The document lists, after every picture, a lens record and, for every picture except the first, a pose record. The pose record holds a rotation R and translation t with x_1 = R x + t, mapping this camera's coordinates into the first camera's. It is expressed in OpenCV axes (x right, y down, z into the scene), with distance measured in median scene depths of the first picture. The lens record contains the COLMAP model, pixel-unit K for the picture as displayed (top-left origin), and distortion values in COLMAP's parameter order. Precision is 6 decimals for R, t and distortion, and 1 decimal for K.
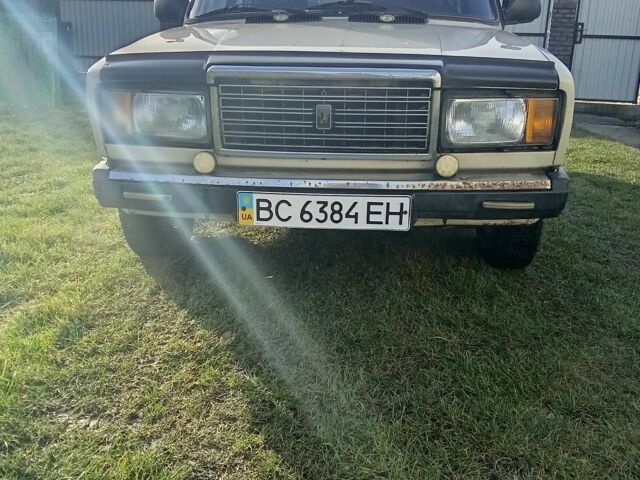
lens RADIAL K [[614.4, 0, 320.0], [0, 614.4, 240.0], [0, 0, 1]] dist [0.010000, -0.005073]
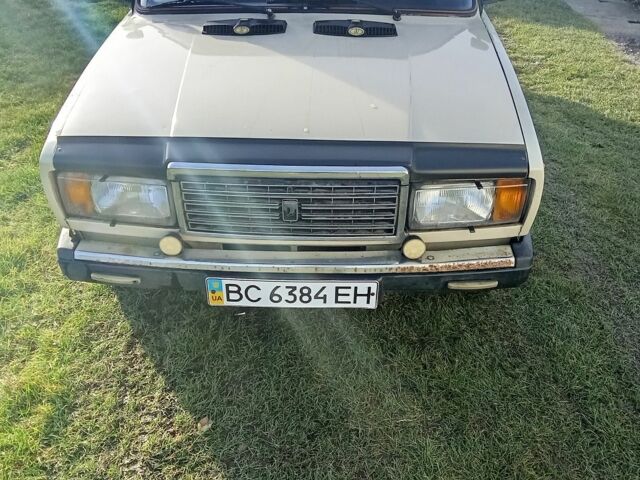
lens RADIAL K [[614.4, 0, 320.0], [0, 614.4, 240.0], [0, 0, 1]] dist [0.010000, -0.005073]
pose [[0.998954, -0.026398, 0.037334, 0.015474], [0.016798, 0.971291, 0.237300, -0.374024], [-0.042526, -0.236425, 0.970719, 0.033598]]
